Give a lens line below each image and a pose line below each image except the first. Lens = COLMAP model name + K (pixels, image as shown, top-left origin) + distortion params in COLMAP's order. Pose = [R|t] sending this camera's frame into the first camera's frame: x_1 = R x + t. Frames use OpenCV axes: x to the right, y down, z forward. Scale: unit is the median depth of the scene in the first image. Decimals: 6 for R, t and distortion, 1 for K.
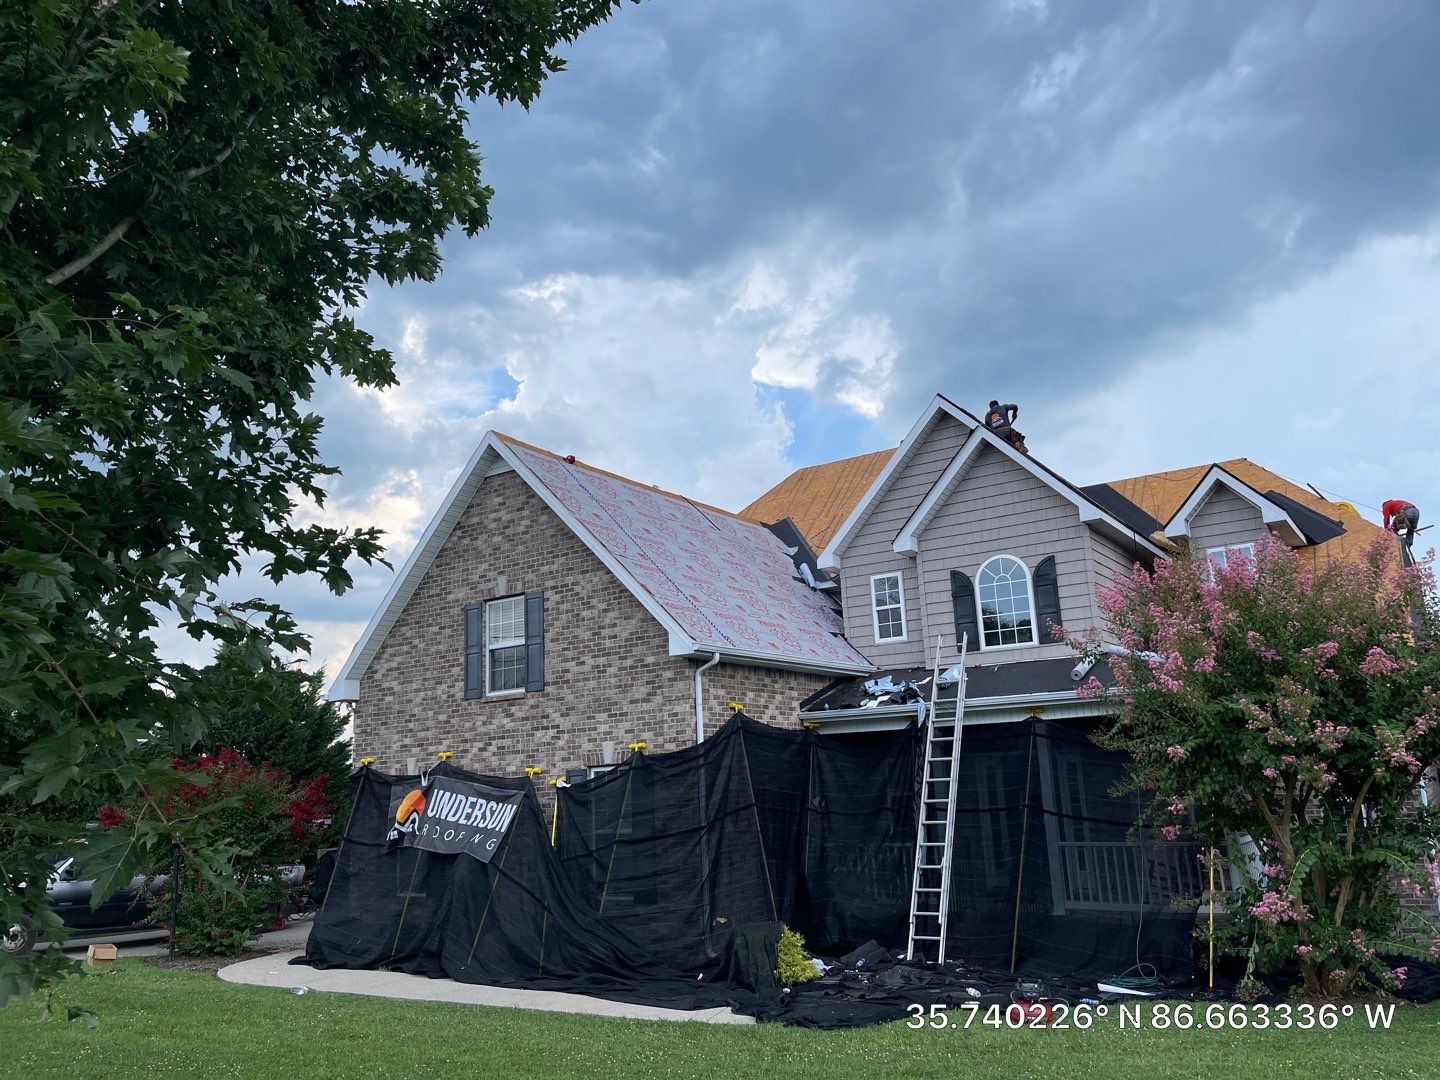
lens RADIAL K [[1084.5, 0, 725.6], [0, 1084.5, 558.8], [0, 0, 1]] dist [0.139315, -0.338905]
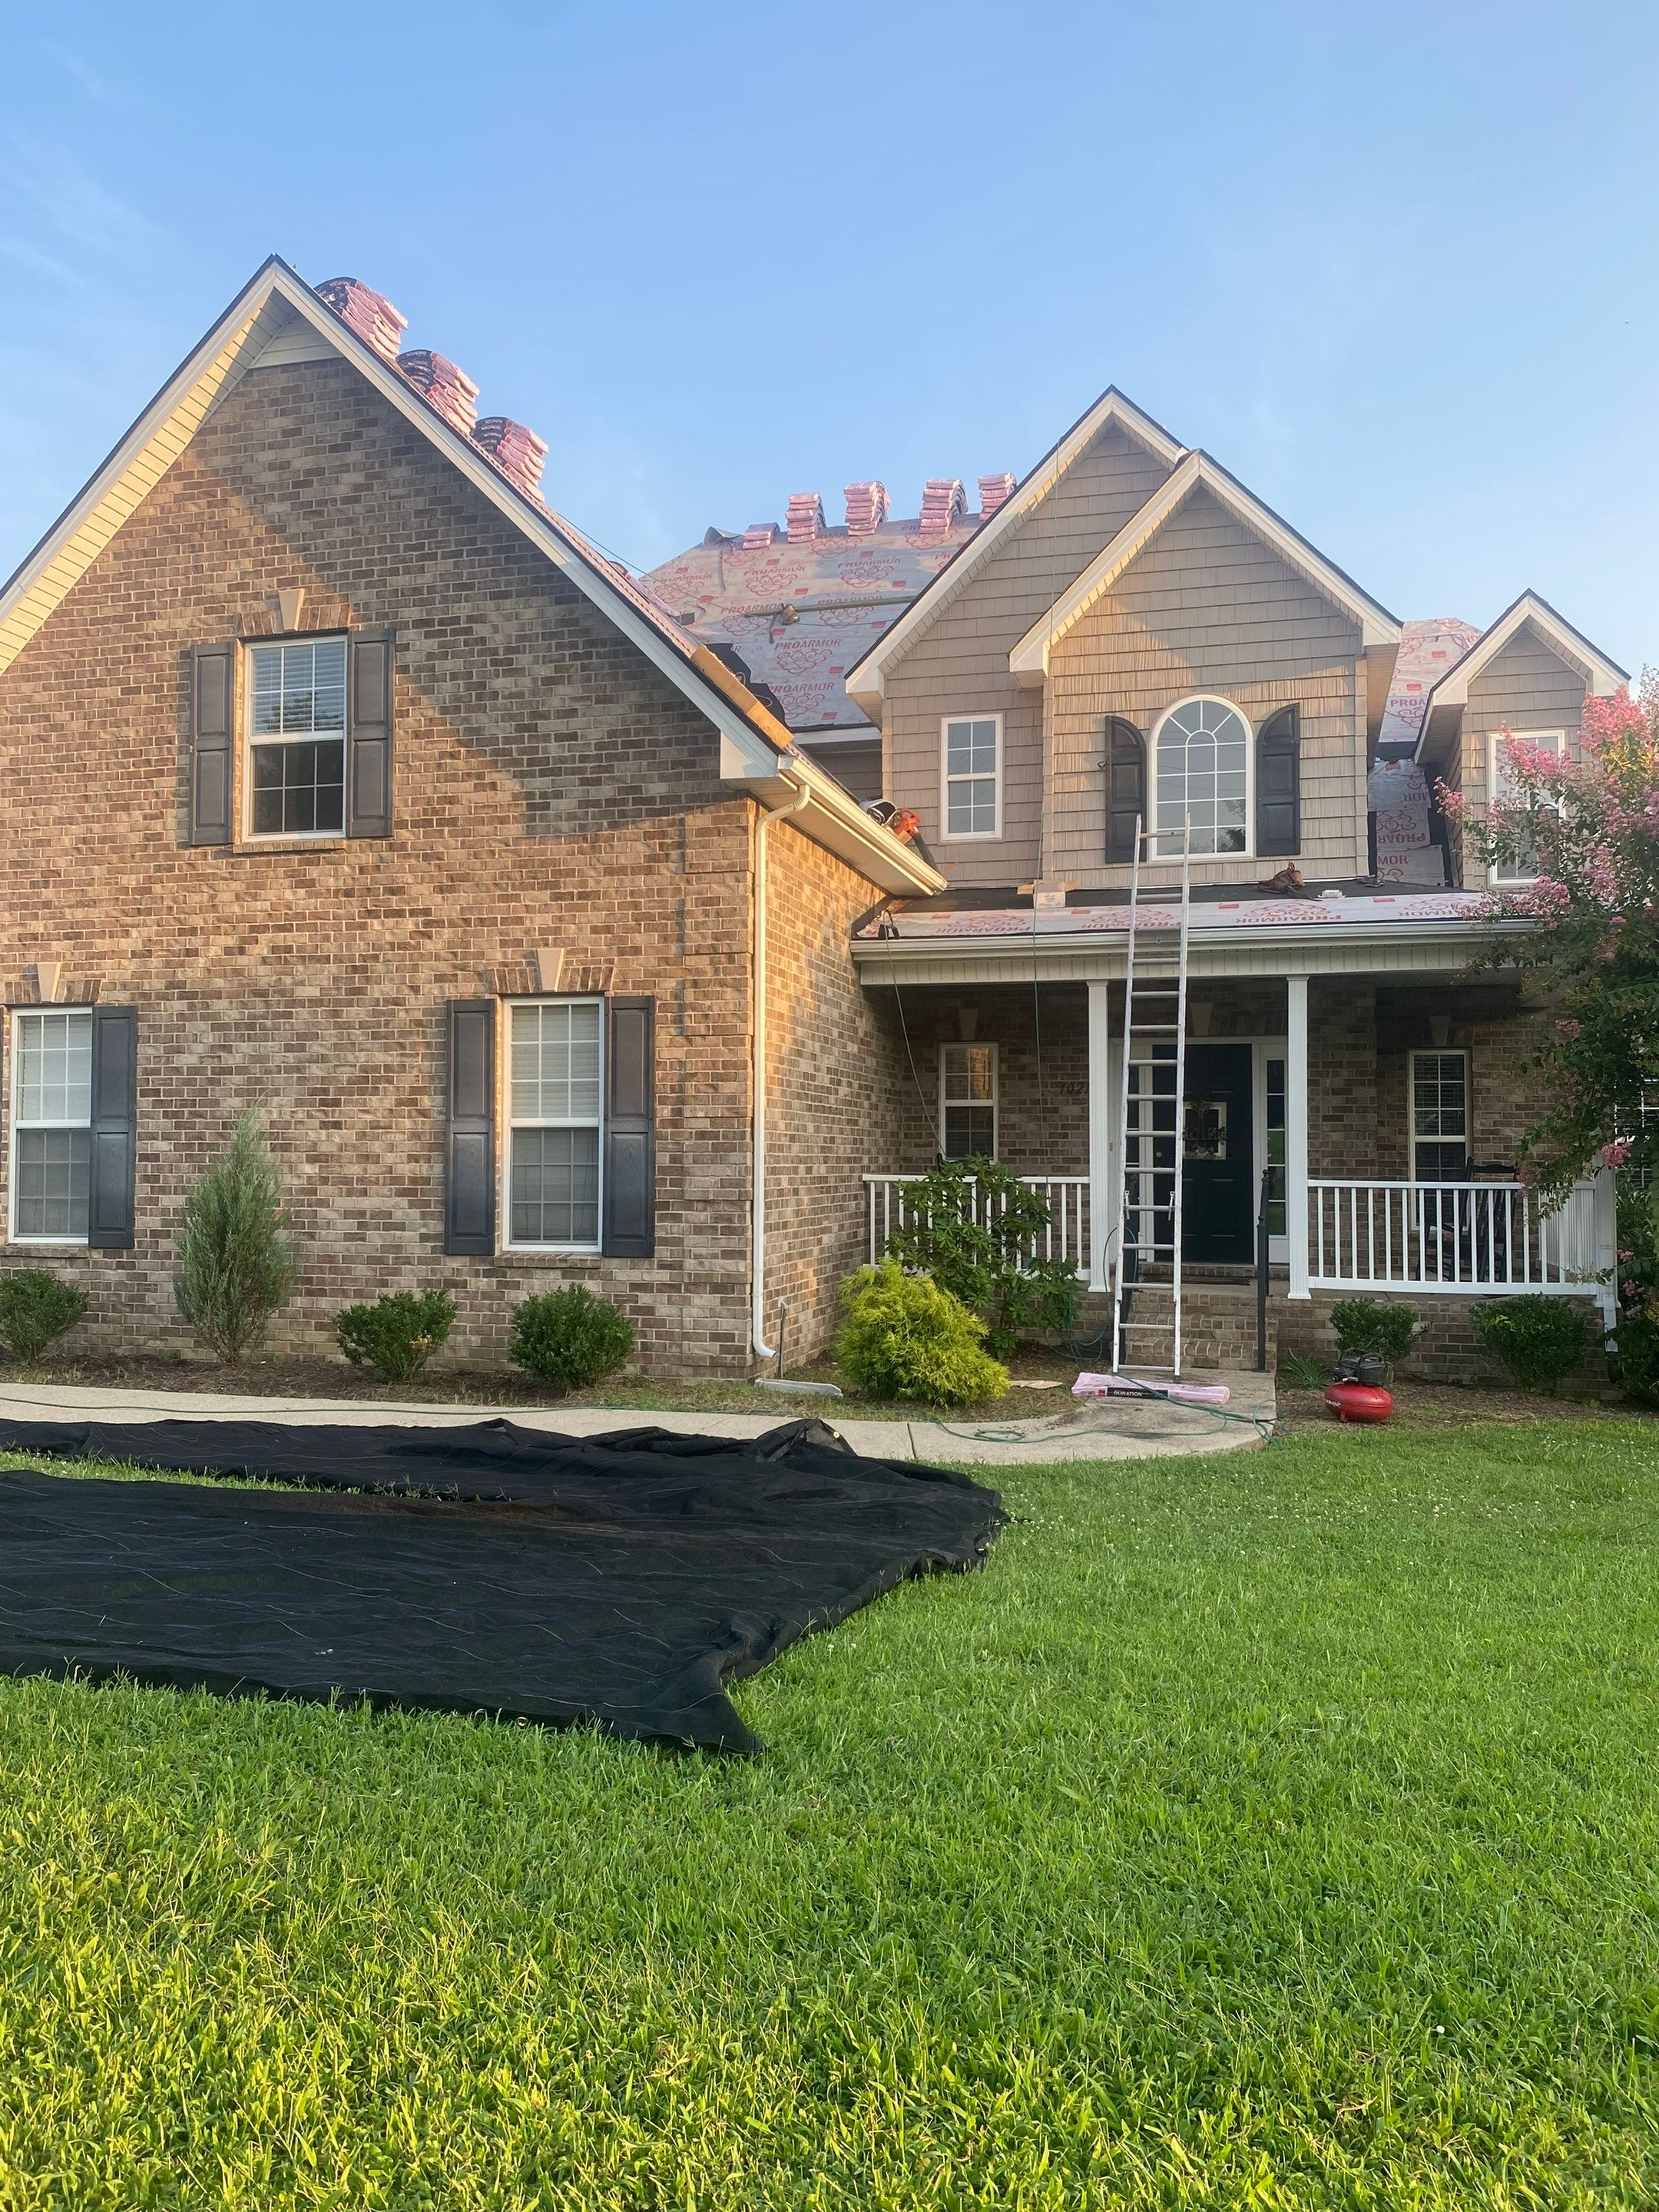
lens RADIAL K [[1666.0, 0, 812.5], [0, 1666.0, 1093.7], [0, 0, 1]] dist [0.139315, -0.338905]
pose [[0.947542, 0.061598, 0.313639, -0.211838], [-0.111869, 0.983104, 0.144889, 0.101184], [-0.299415, -0.172374, 0.938423, 0.221060]]
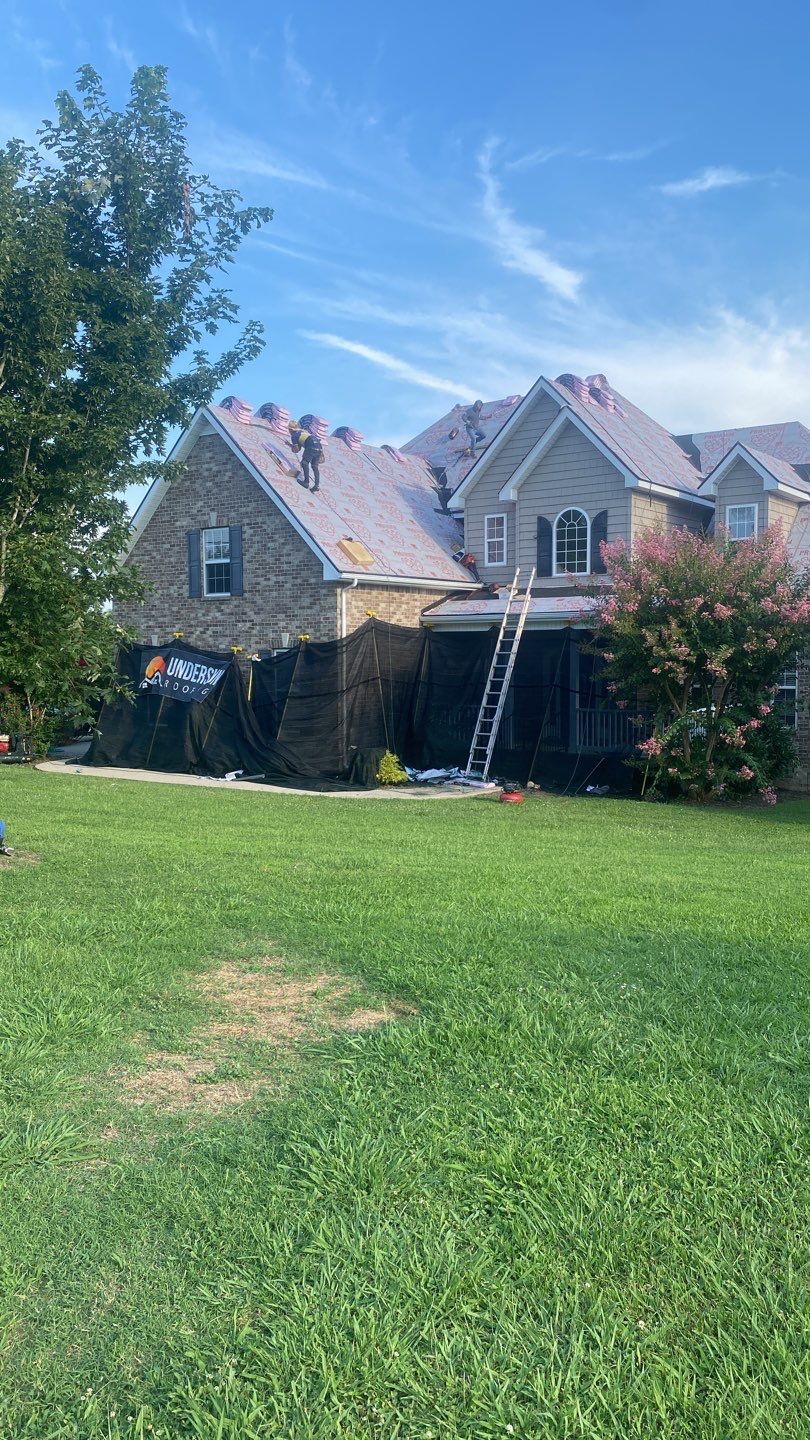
lens RADIAL K [[1100.2, 0, 405.0], [0, 1100.2, 720.0], [0, 0, 1]] dist [0.122457, -0.271718]
pose [[0.998493, 0.041188, -0.036265, 0.108955], [-0.030015, 0.963106, 0.267442, -0.119116], [0.045942, -0.265950, 0.962891, -0.452849]]
